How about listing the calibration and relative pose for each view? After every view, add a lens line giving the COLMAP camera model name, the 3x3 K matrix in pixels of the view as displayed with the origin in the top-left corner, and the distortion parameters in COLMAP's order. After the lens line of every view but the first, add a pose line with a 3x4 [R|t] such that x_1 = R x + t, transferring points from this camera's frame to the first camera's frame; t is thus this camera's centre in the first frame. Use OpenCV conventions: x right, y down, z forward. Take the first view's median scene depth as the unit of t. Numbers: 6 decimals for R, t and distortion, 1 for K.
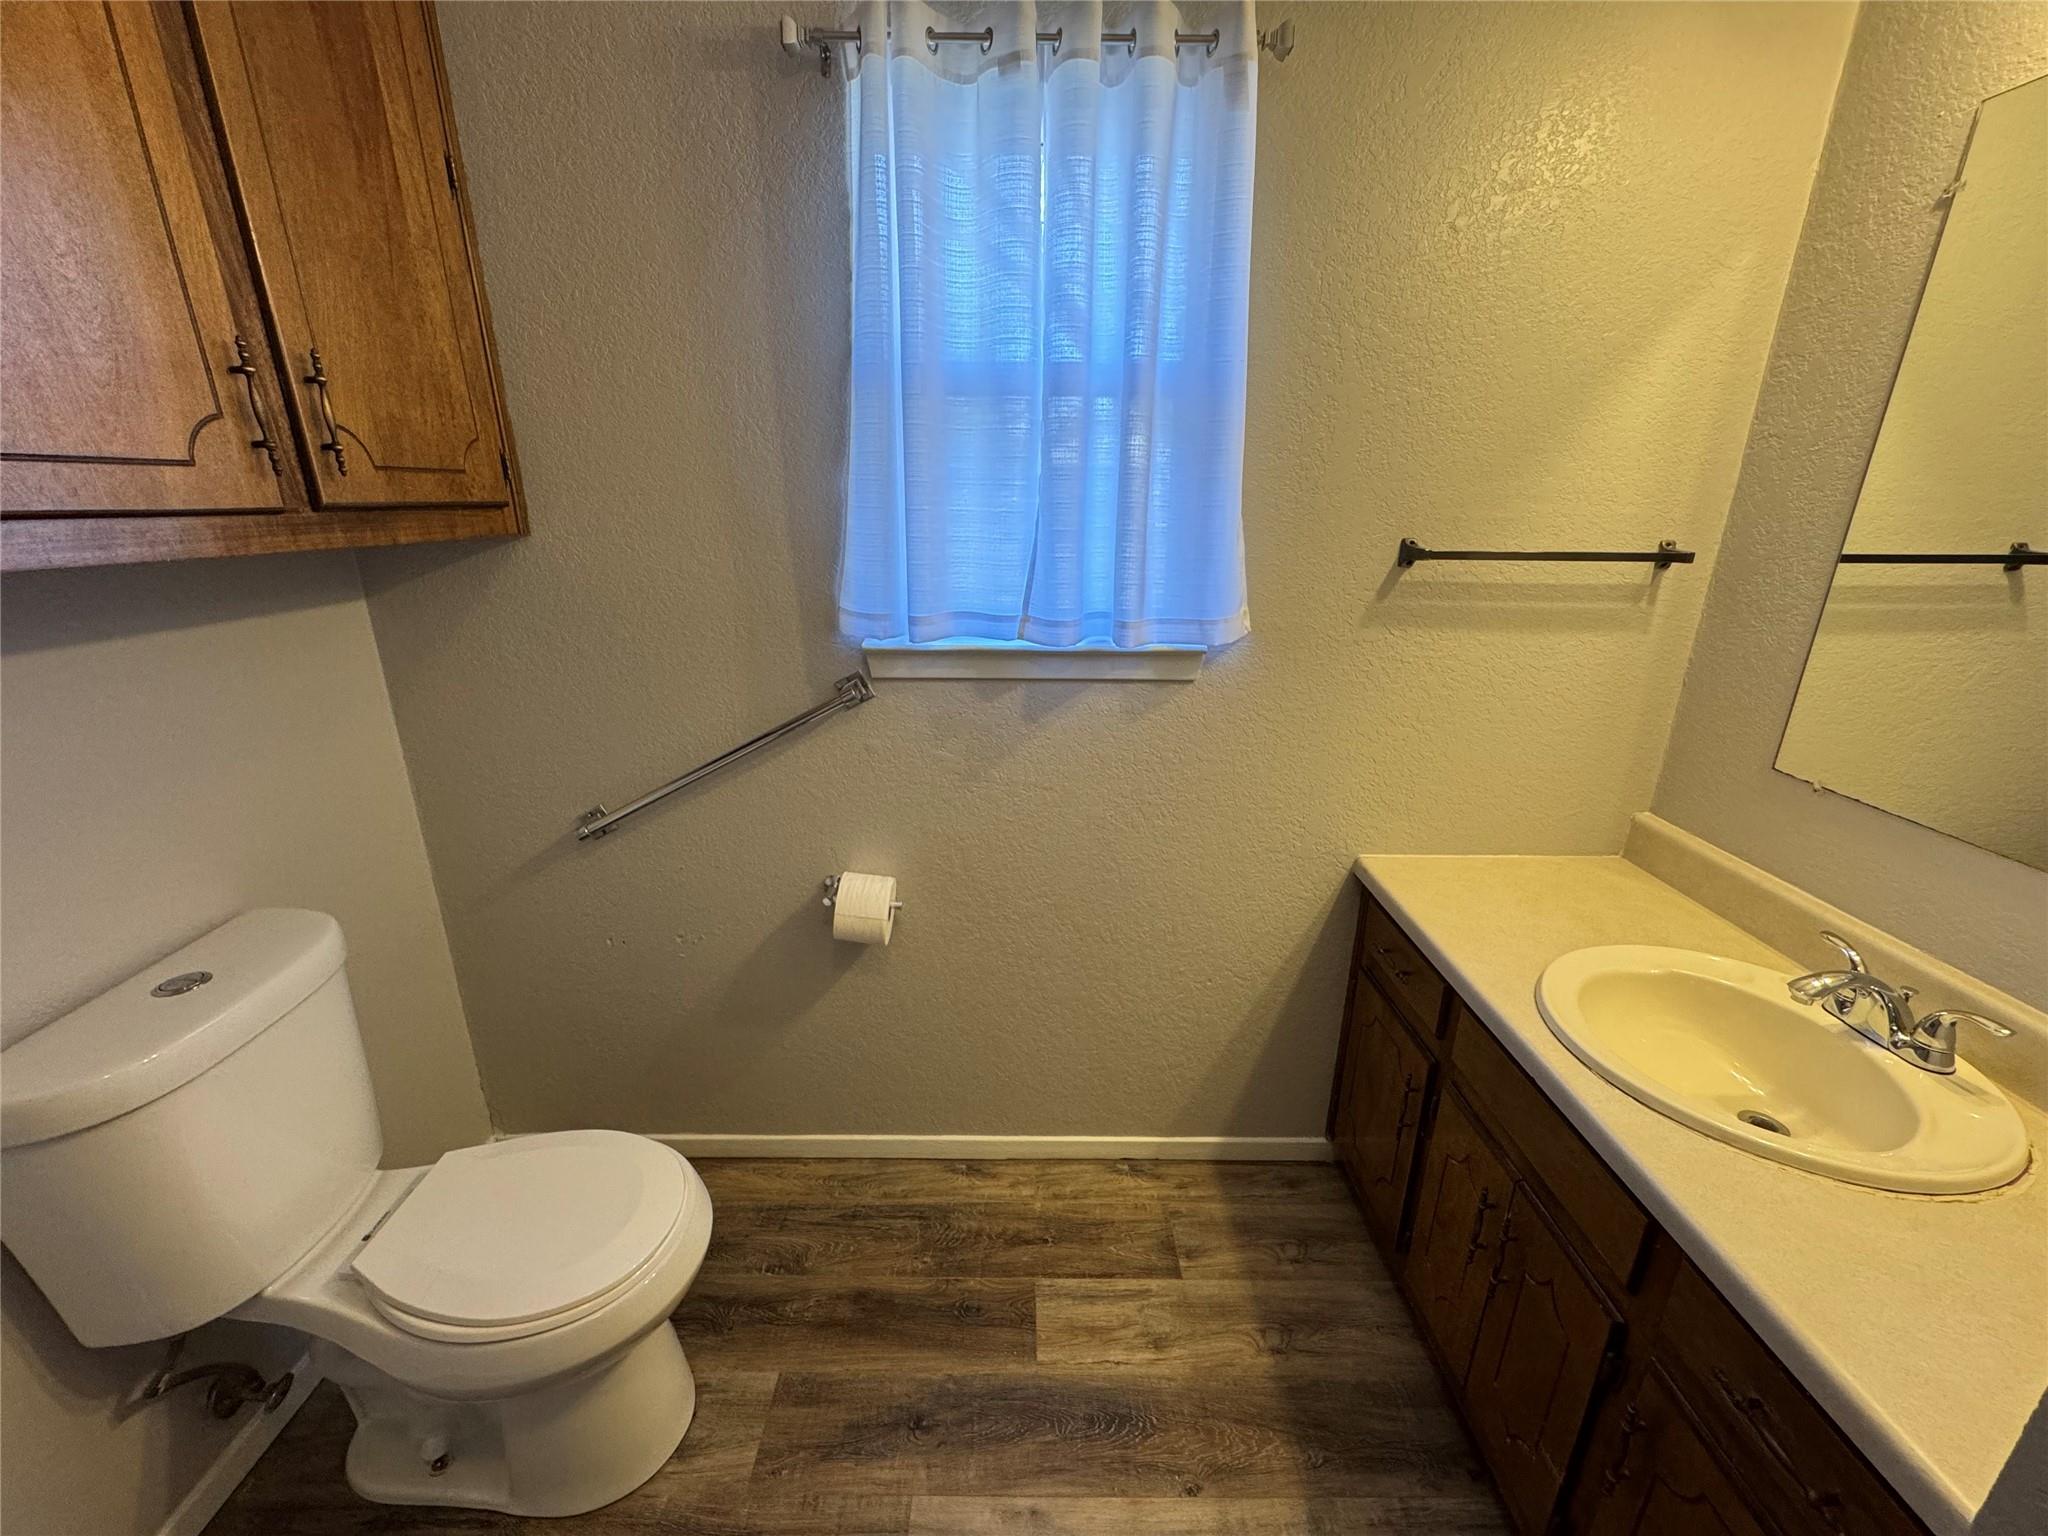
lens RADIAL K [[814.6, 0, 1023.4], [0, 814.6, 765.7], [0, 0, 1]] dist [-0.003161, 0.000204]
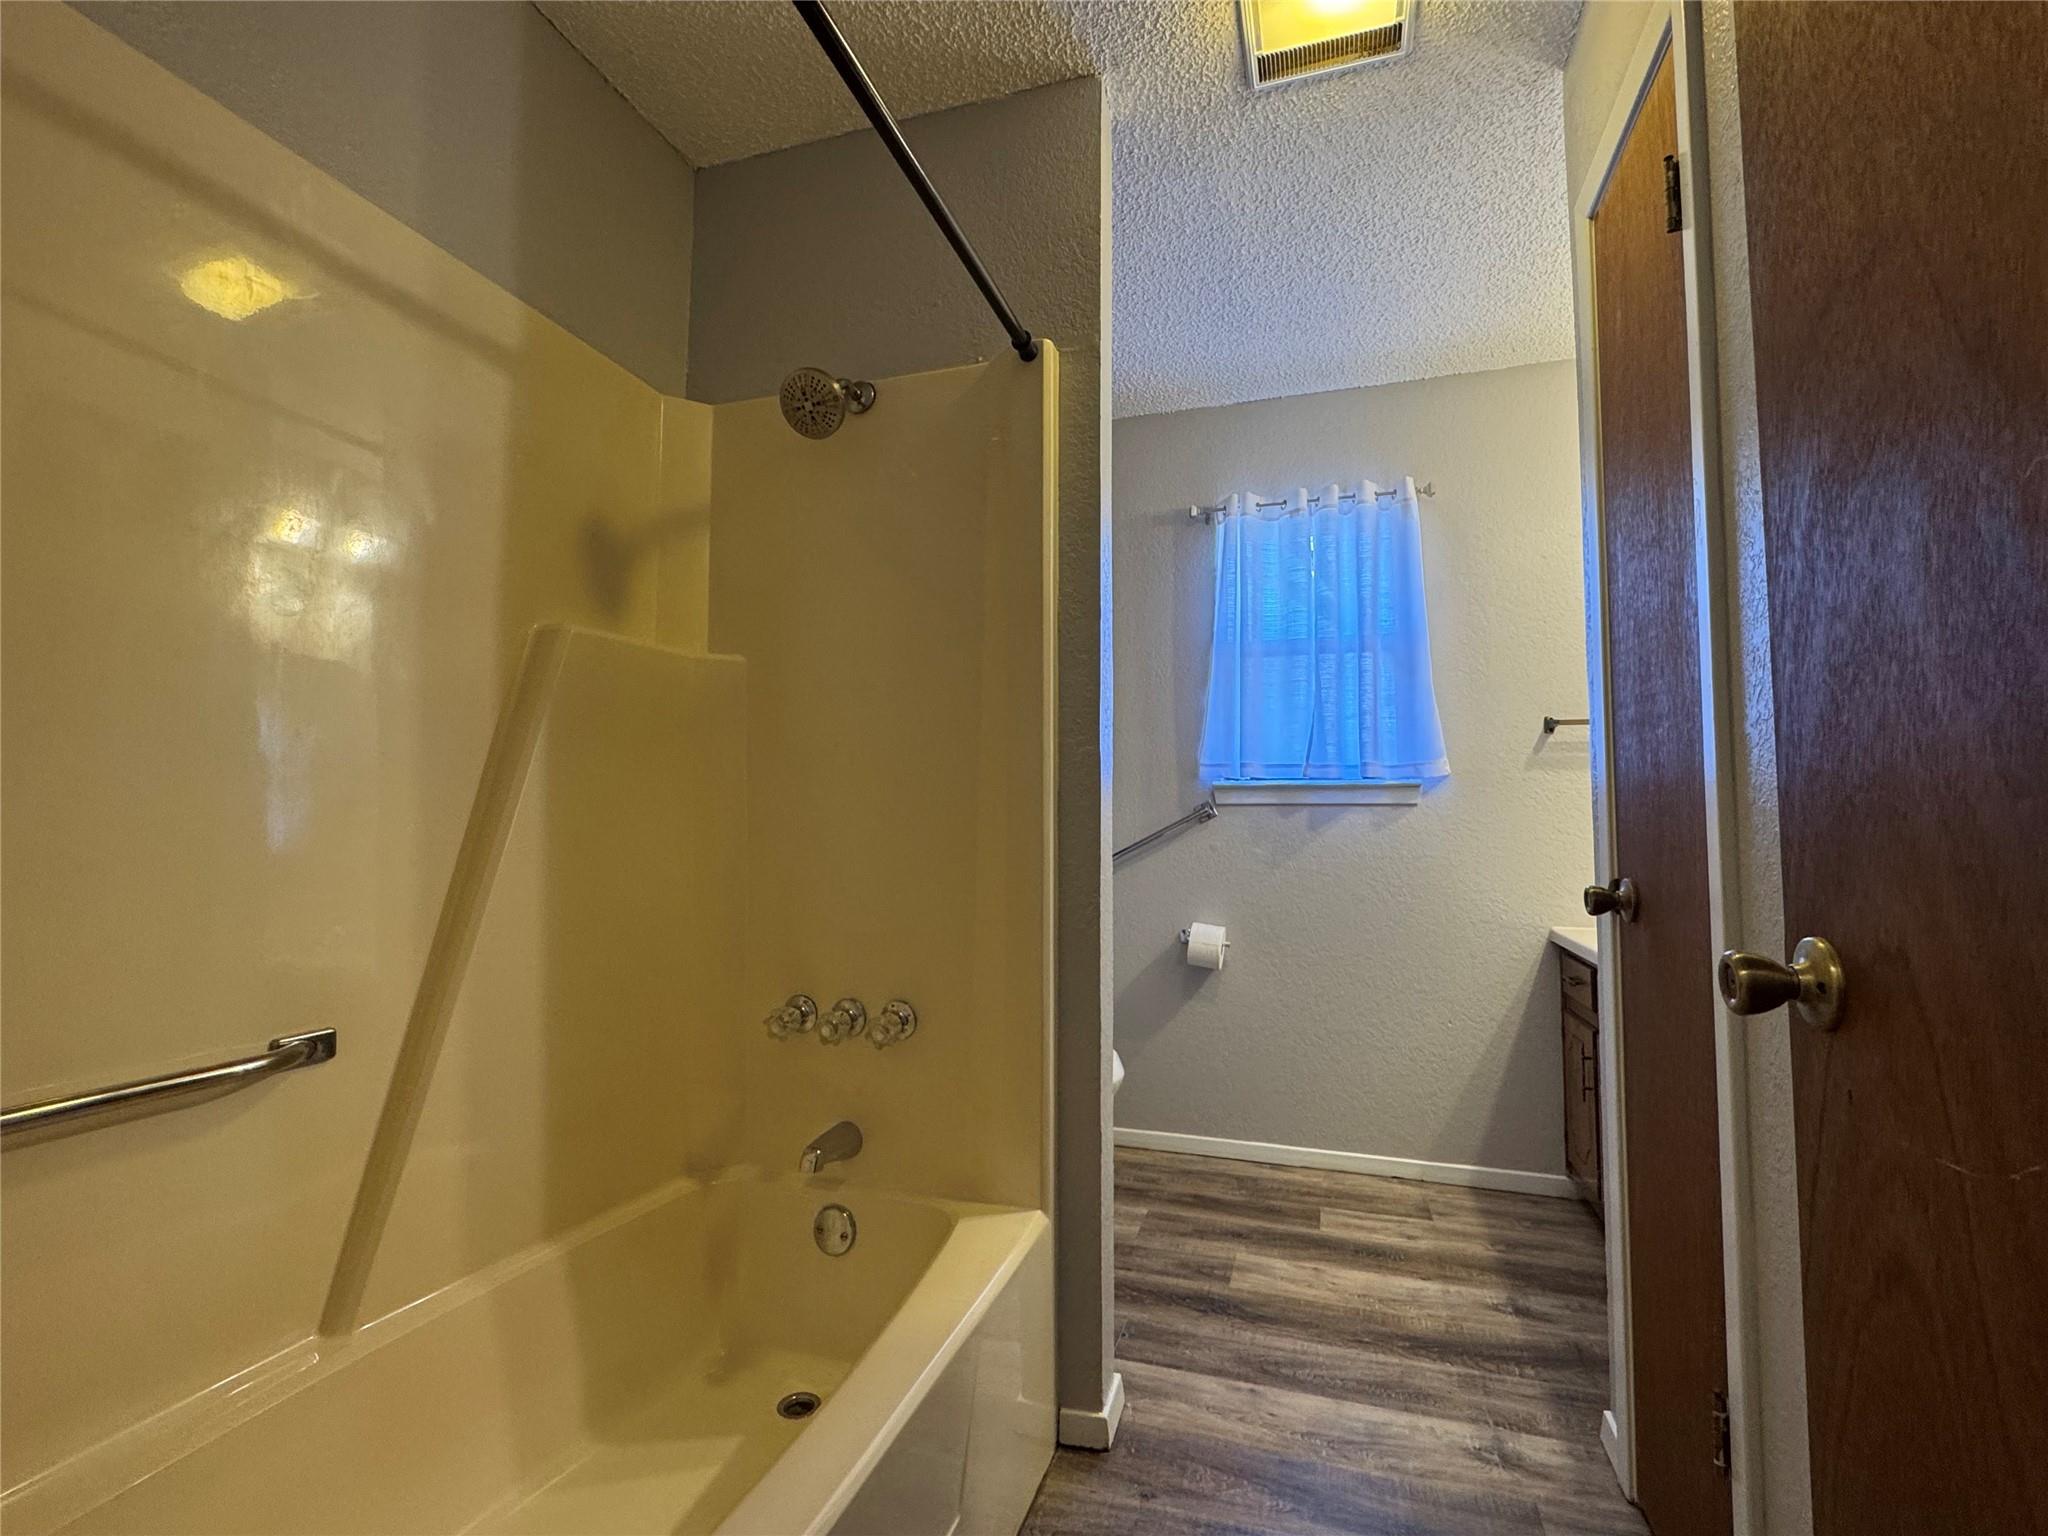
lens RADIAL K [[912.6, 0, 1028.4], [0, 912.6, 765.8], [0, 0, 1]] dist [-0.009188, 0.000106]
pose [[0.949729, -0.019816, -0.312445, 0.042860], [-0.098795, 0.928031, -0.359163, 0.556251], [0.297076, 0.371976, 0.879420, -0.862063]]
